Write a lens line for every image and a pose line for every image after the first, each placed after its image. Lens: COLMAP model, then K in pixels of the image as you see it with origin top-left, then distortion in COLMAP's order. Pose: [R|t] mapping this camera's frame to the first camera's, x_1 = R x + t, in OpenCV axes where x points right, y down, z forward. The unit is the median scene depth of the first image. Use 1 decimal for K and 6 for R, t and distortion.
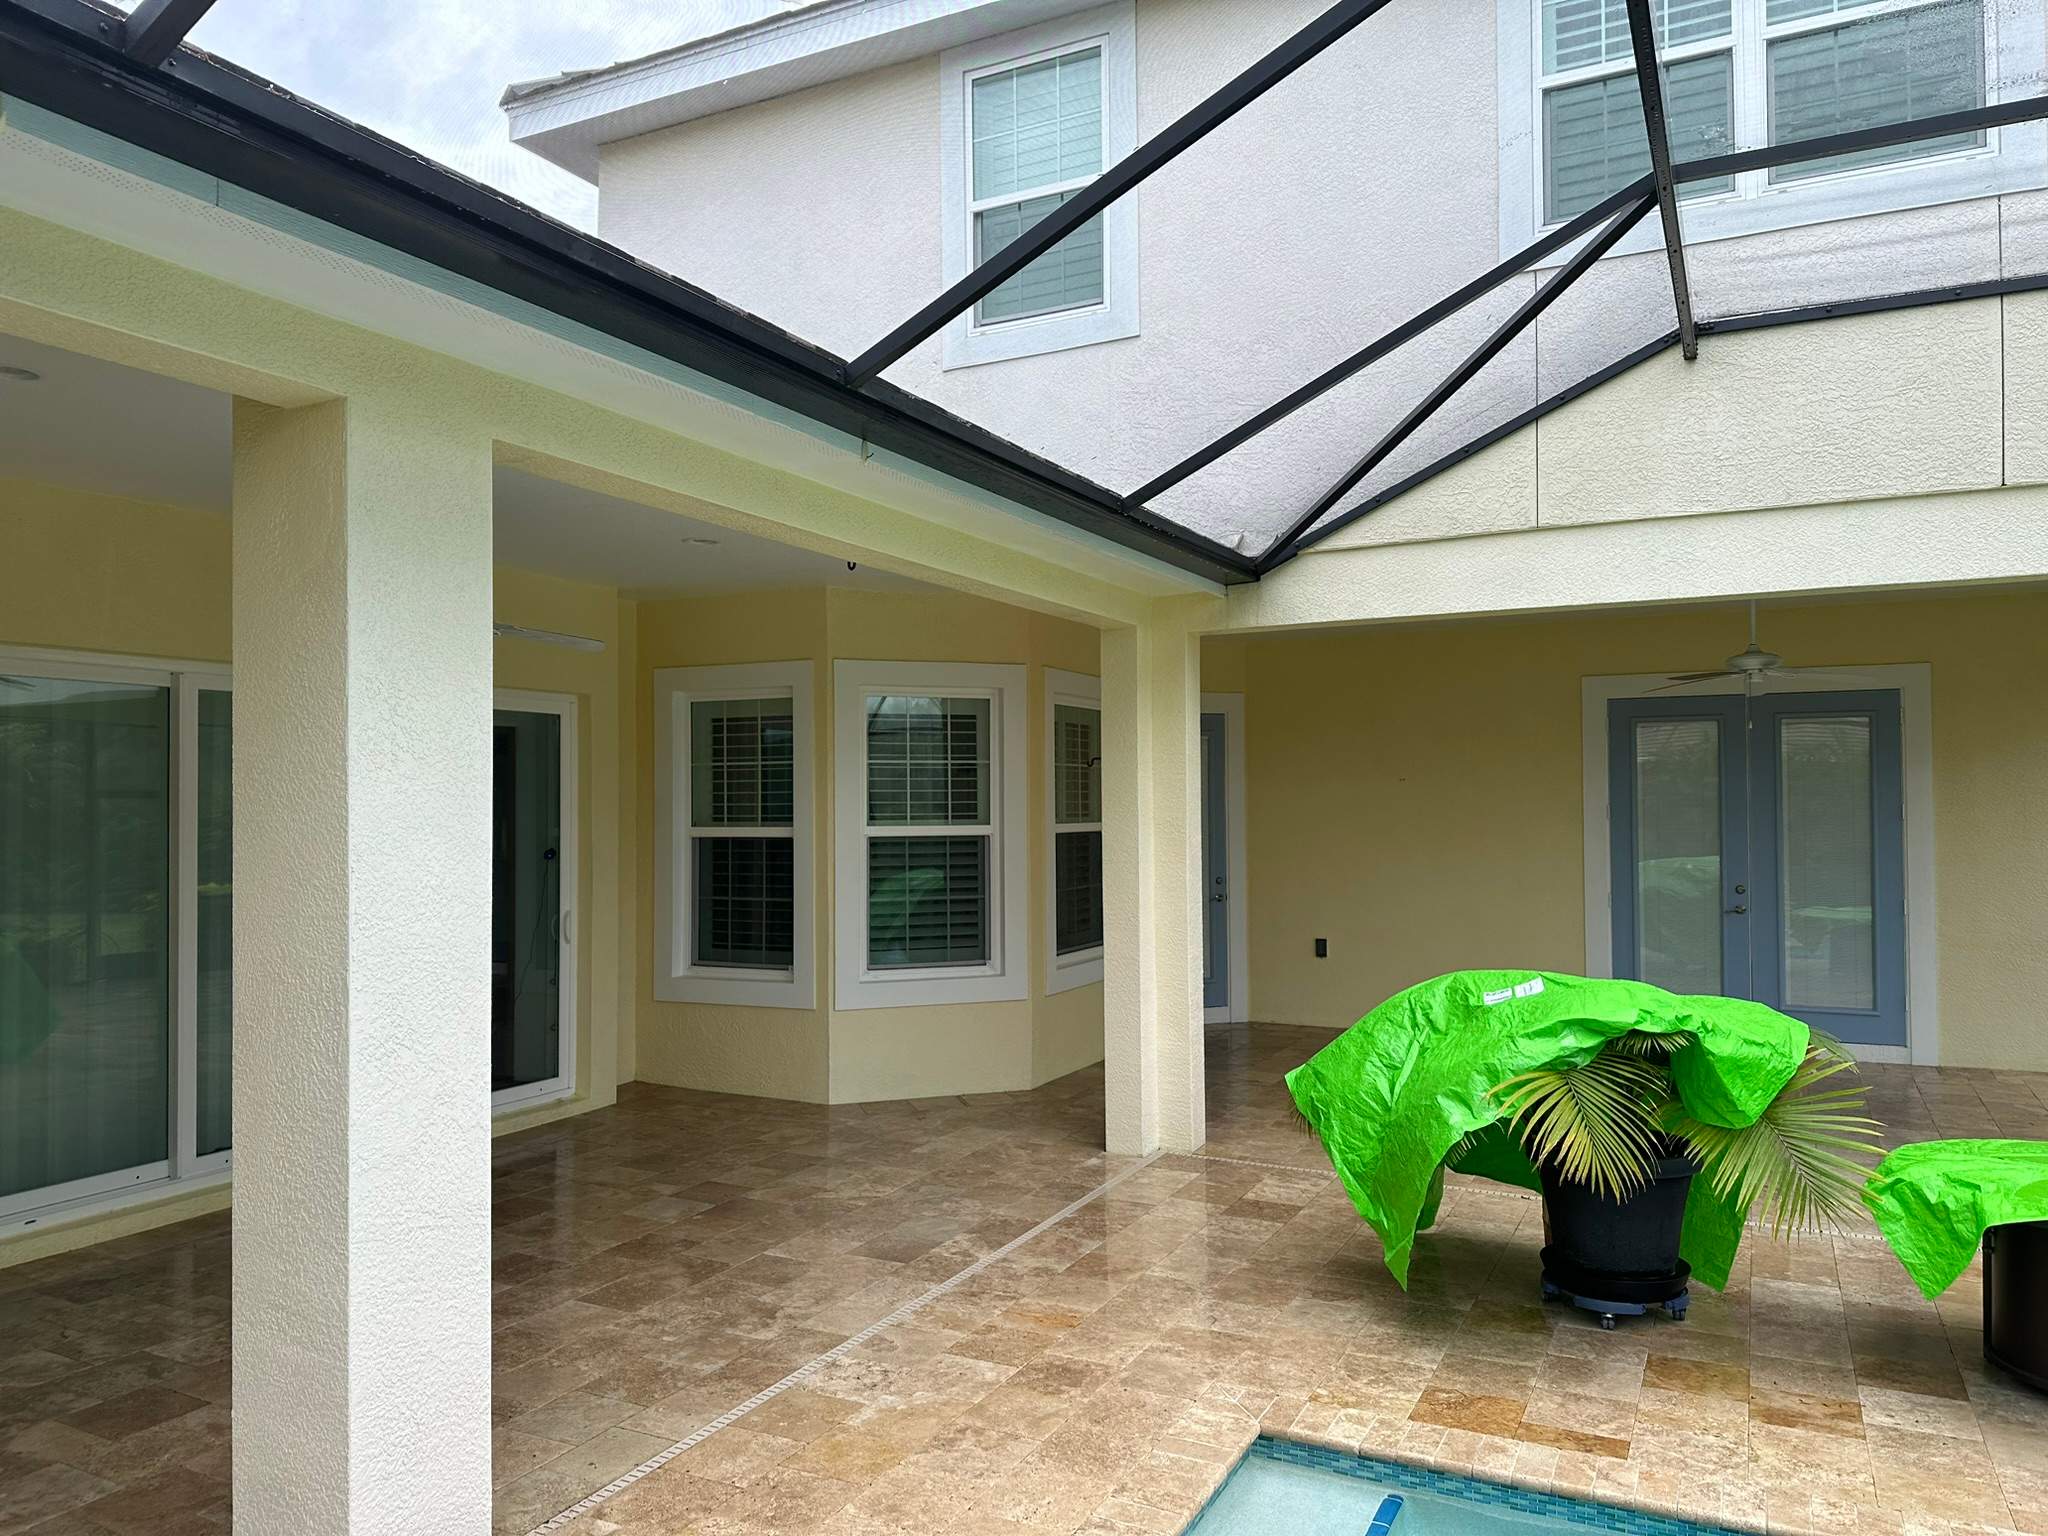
lens RADIAL K [[1444.8, 0, 1022.1], [0, 1444.8, 777.8], [0, 0, 1]] dist [0.054164, -0.051872]
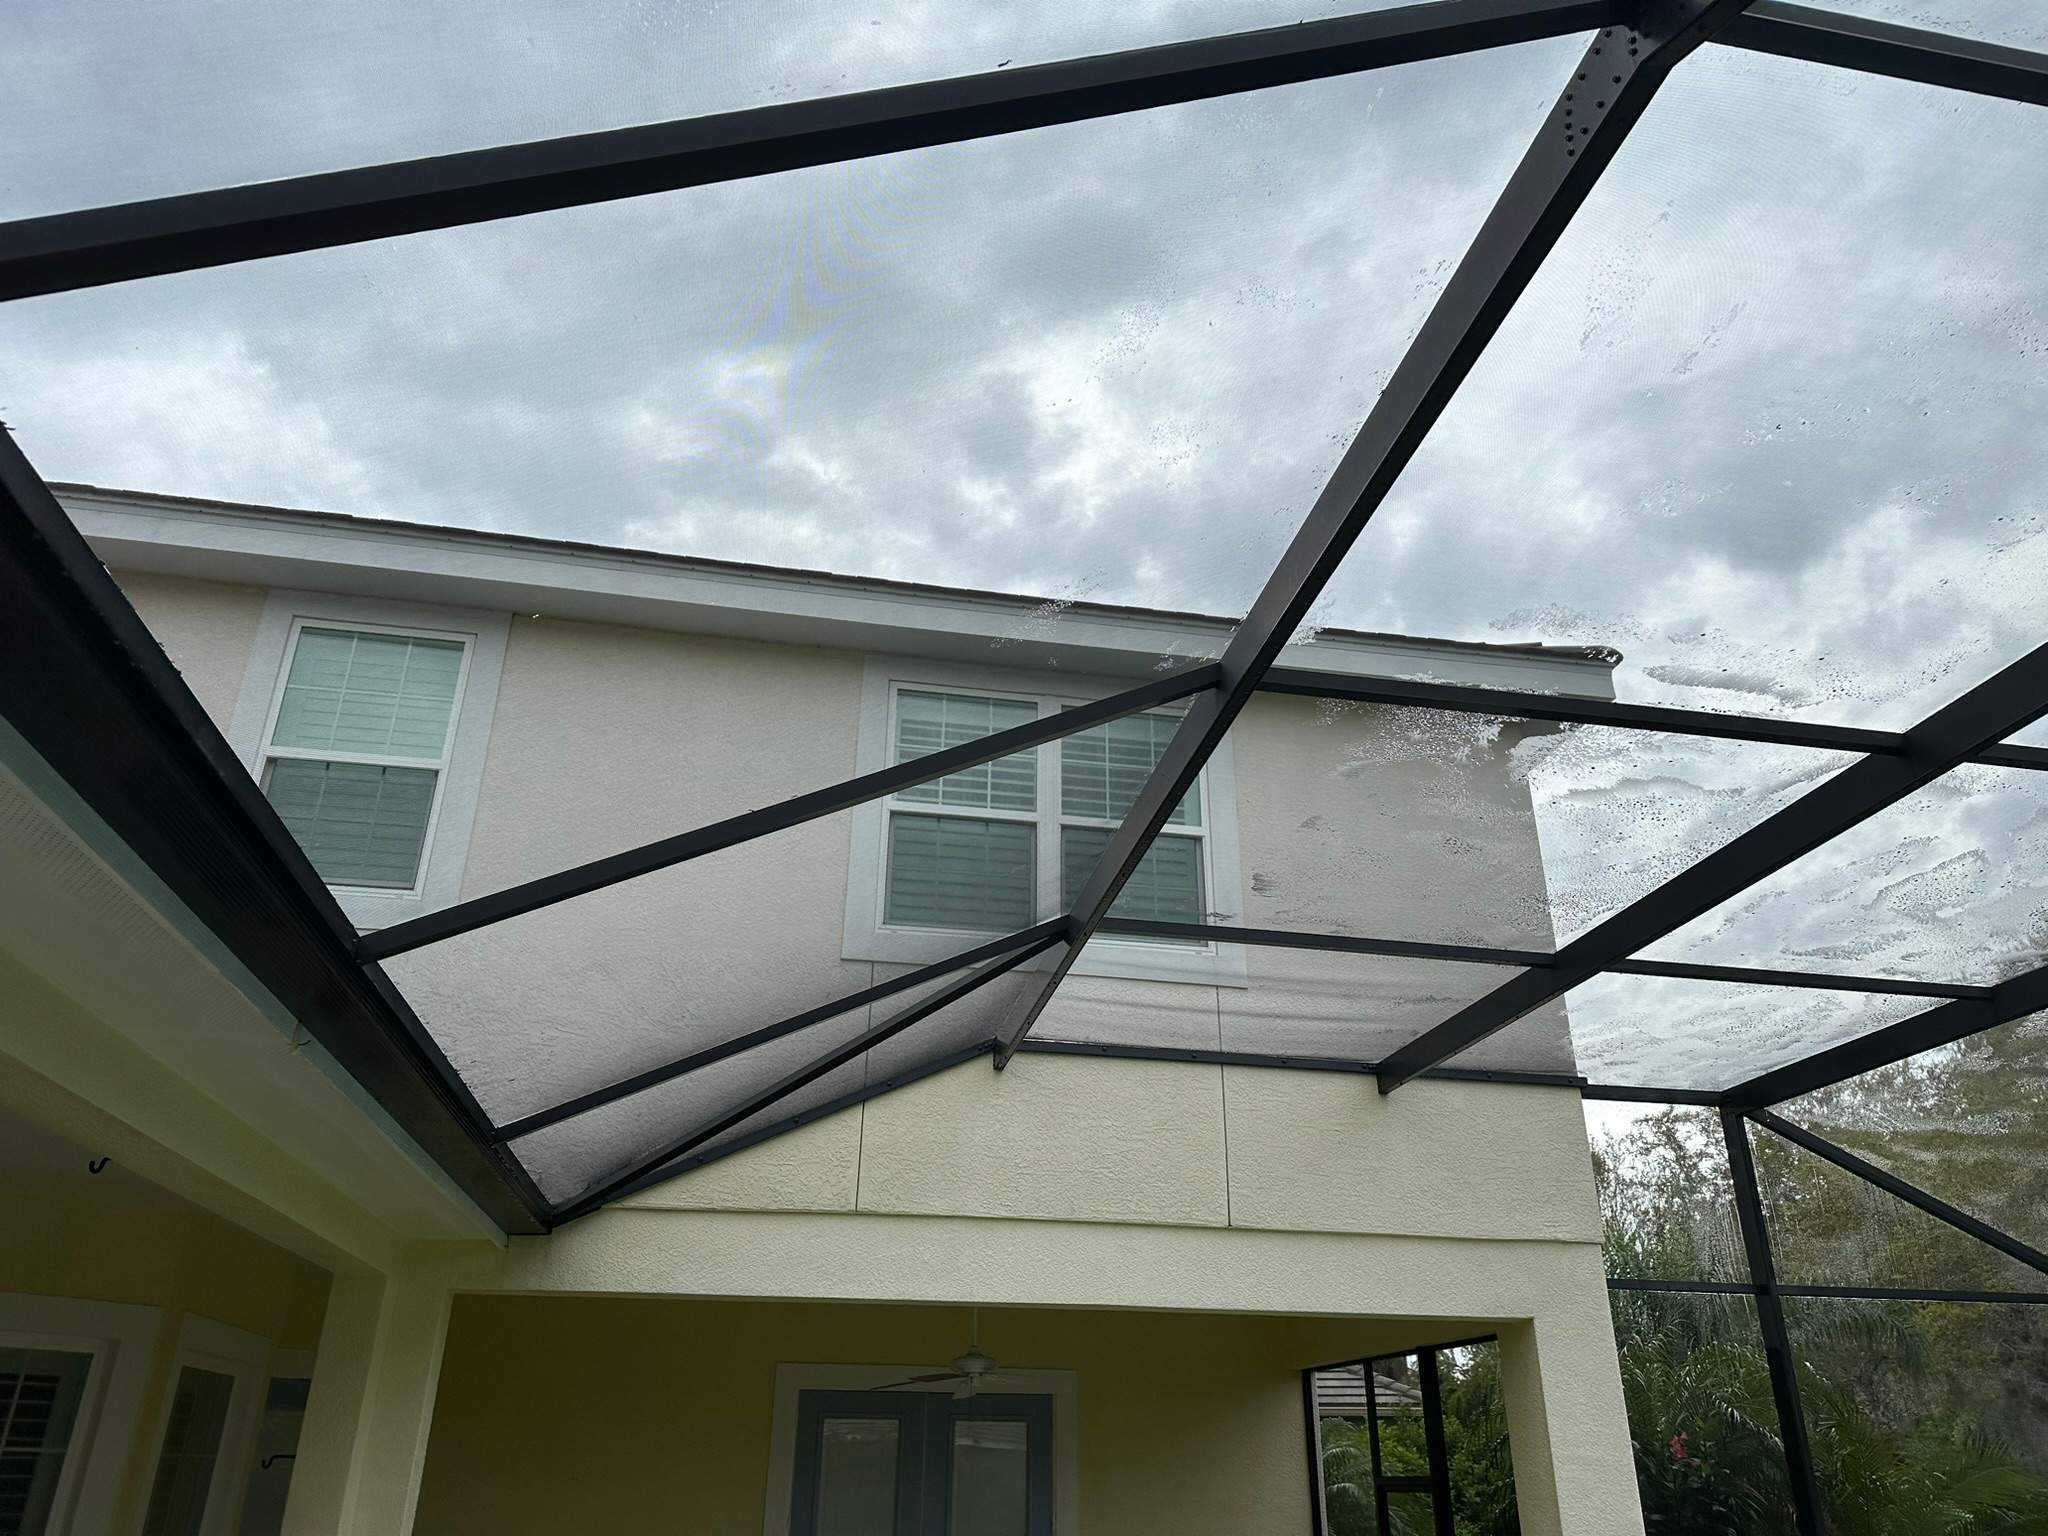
lens RADIAL K [[1439.8, 0, 1045.1], [0, 1439.8, 779.5], [0, 0, 1]] dist [0.133280, -0.181546]
pose [[0.791537, 0.274242, 0.546133, -0.166026], [-0.023588, 0.906701, -0.421115, -0.023891], [-0.610666, 0.320446, 0.724155, 0.108532]]
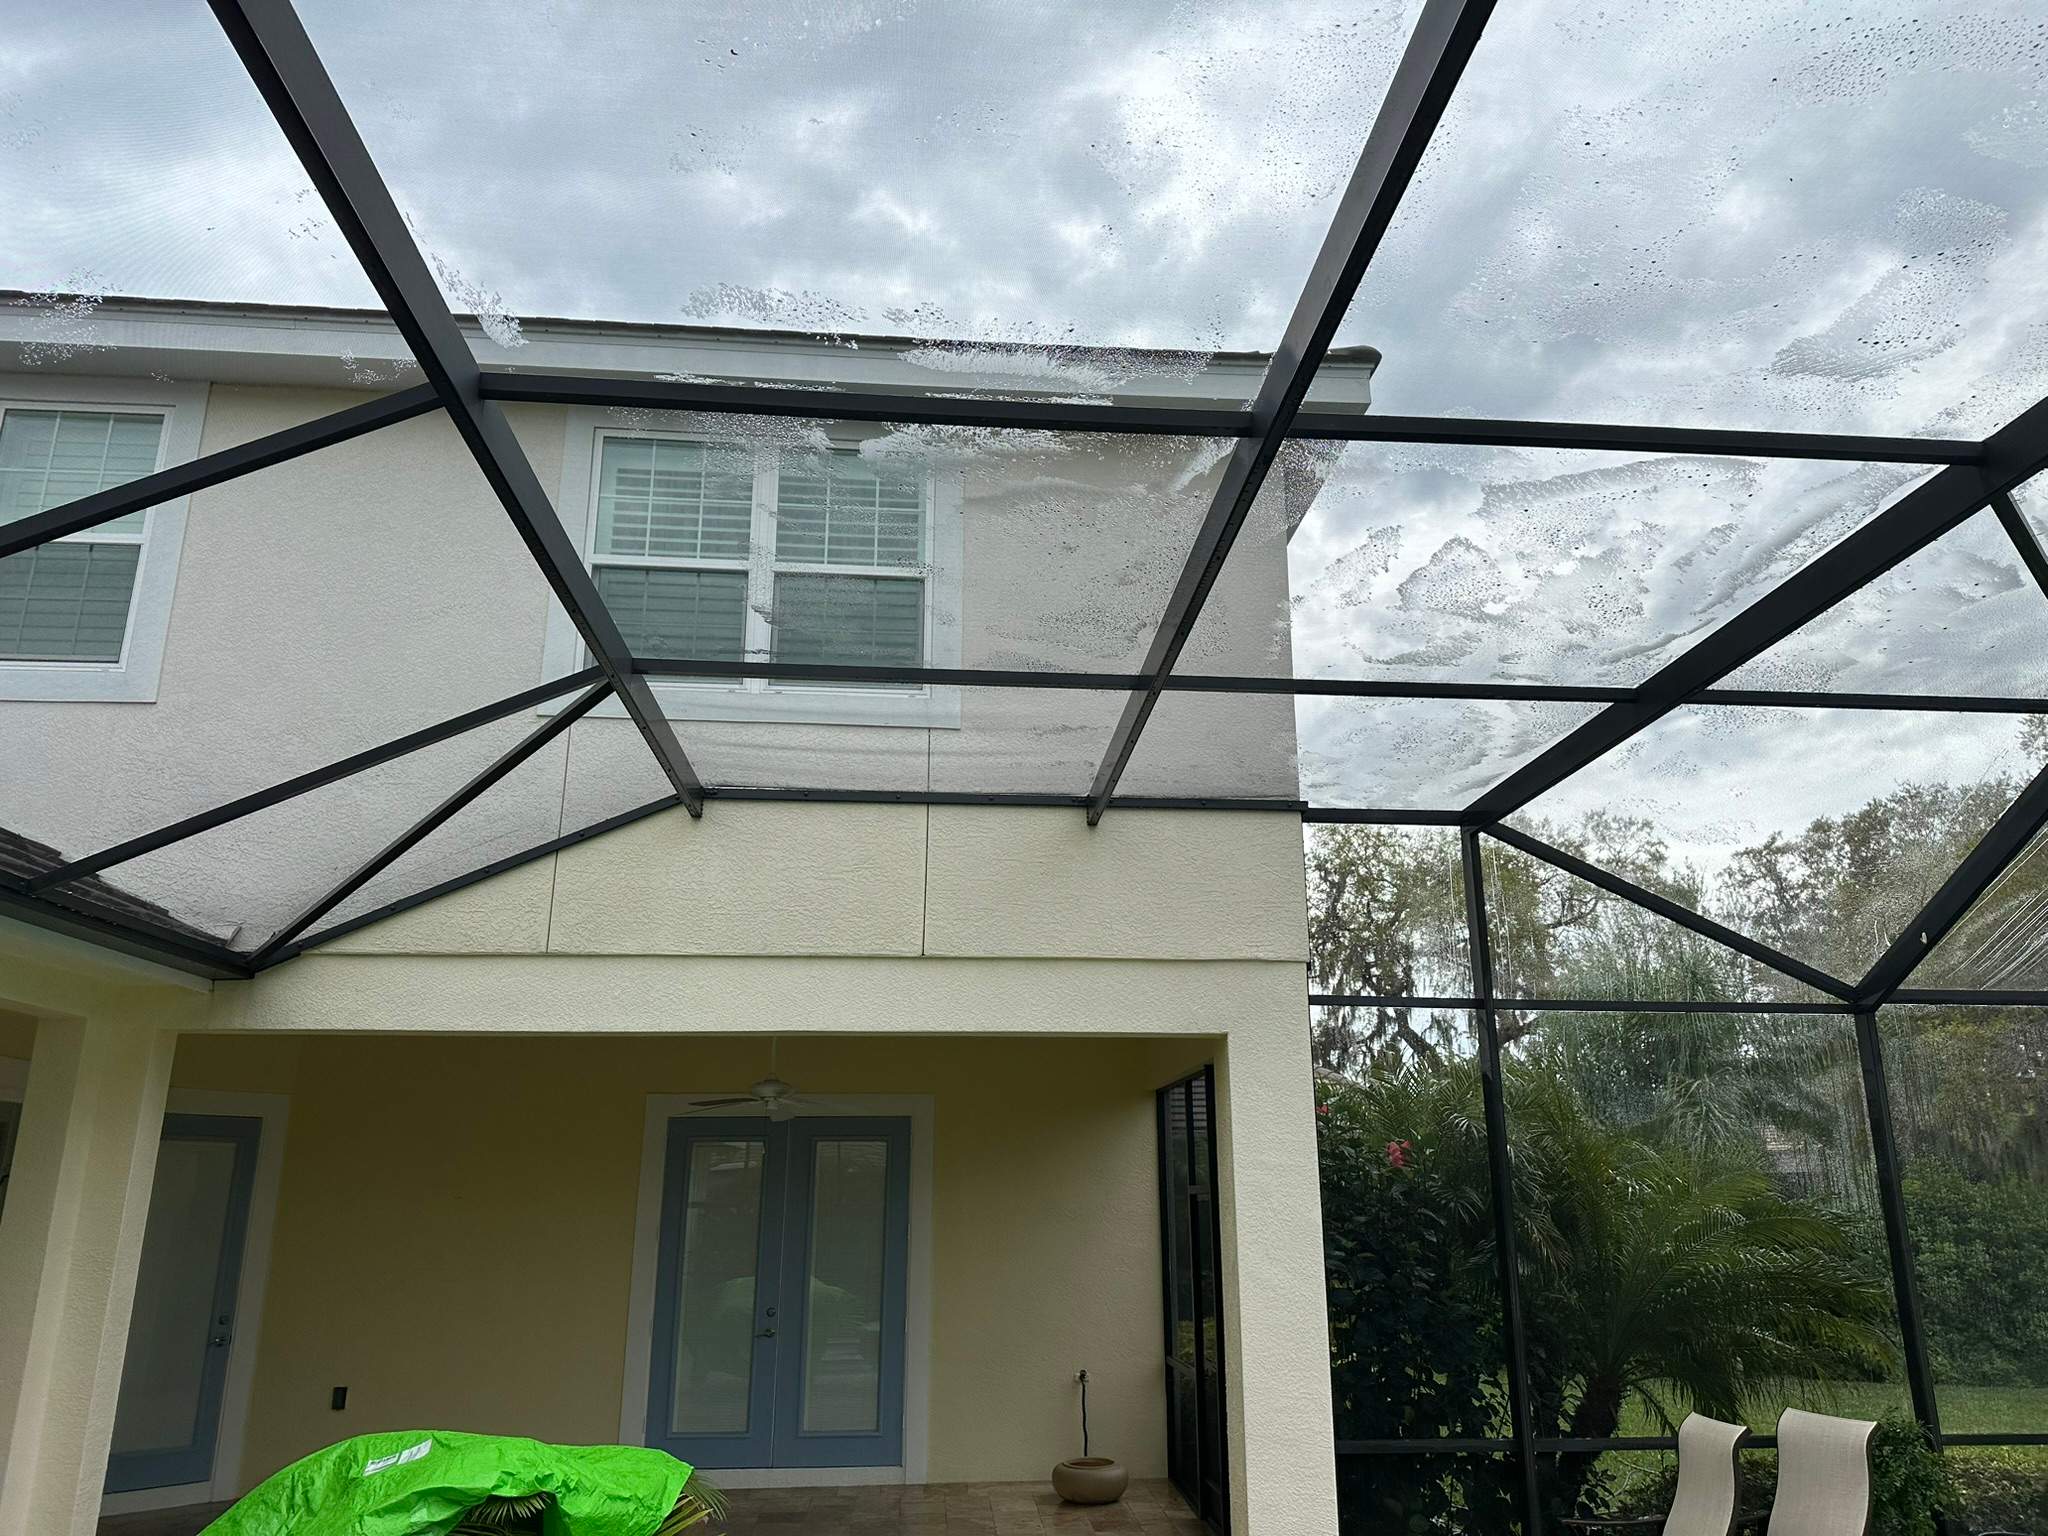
lens RADIAL K [[1439.8, 0, 1045.1], [0, 1439.8, 779.5], [0, 0, 1]] dist [0.133280, -0.181546]
pose [[0.852510, 0.151862, 0.500164, 0.117897], [-0.014622, 0.963420, -0.267597, -0.018442], [-0.522506, 0.220816, 0.823546, -0.064158]]
